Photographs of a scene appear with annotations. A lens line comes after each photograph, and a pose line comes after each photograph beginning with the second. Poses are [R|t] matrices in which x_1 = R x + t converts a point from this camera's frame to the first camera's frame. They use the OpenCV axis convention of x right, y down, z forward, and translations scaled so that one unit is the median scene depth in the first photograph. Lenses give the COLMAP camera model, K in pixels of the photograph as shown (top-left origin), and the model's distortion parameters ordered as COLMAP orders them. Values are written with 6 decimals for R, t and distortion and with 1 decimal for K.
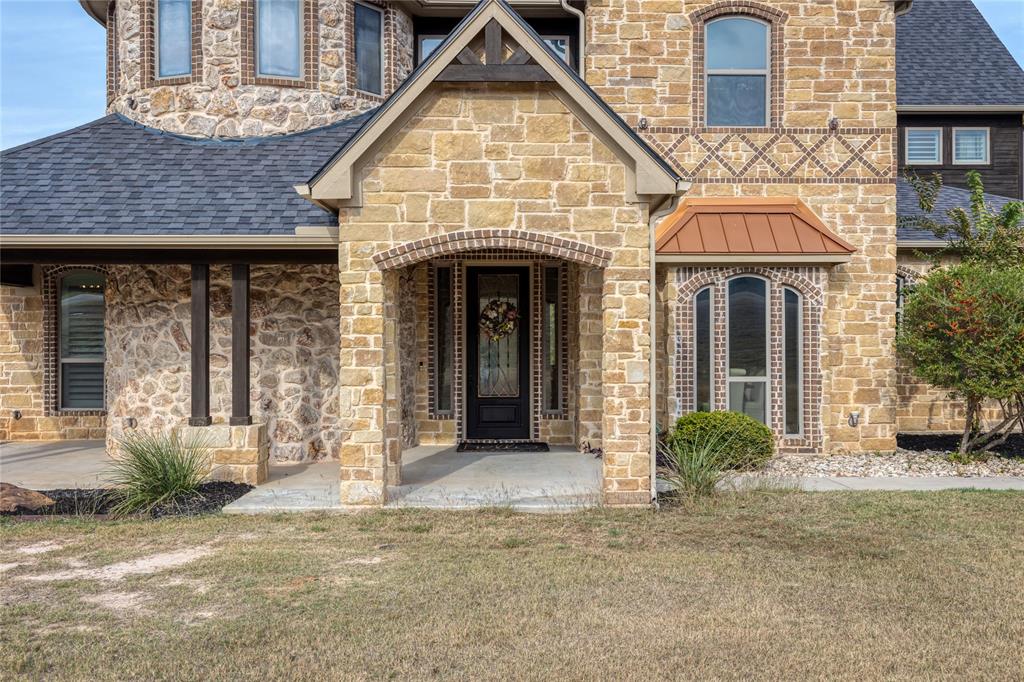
lens RADIAL K [[1027.2, 0, 511.6], [0, 1027.2, 352.3], [0, 0, 1]] dist [0.002609, 0.000000]
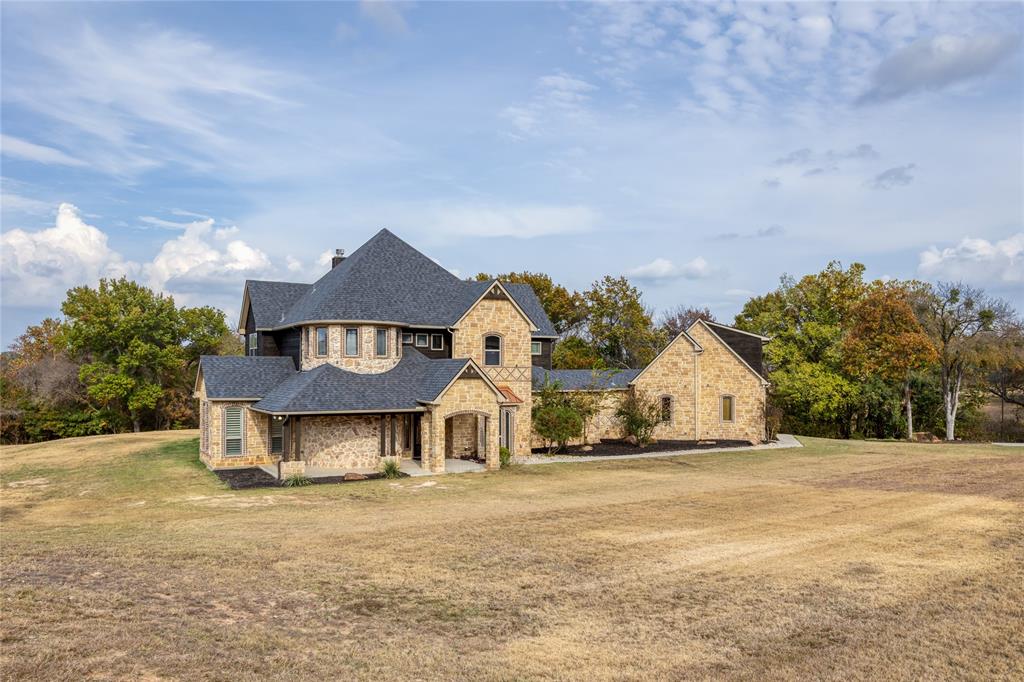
lens RADIAL K [[736.3, 0, 506.8], [0, 736.3, 332.6], [0, 0, 1]] dist [0.018626, 0.000889]
pose [[0.893032, 0.028705, 0.449076, -0.970687], [0.000667, 0.997878, -0.065111, -0.181467], [-0.449992, 0.058445, 0.891118, -1.432901]]
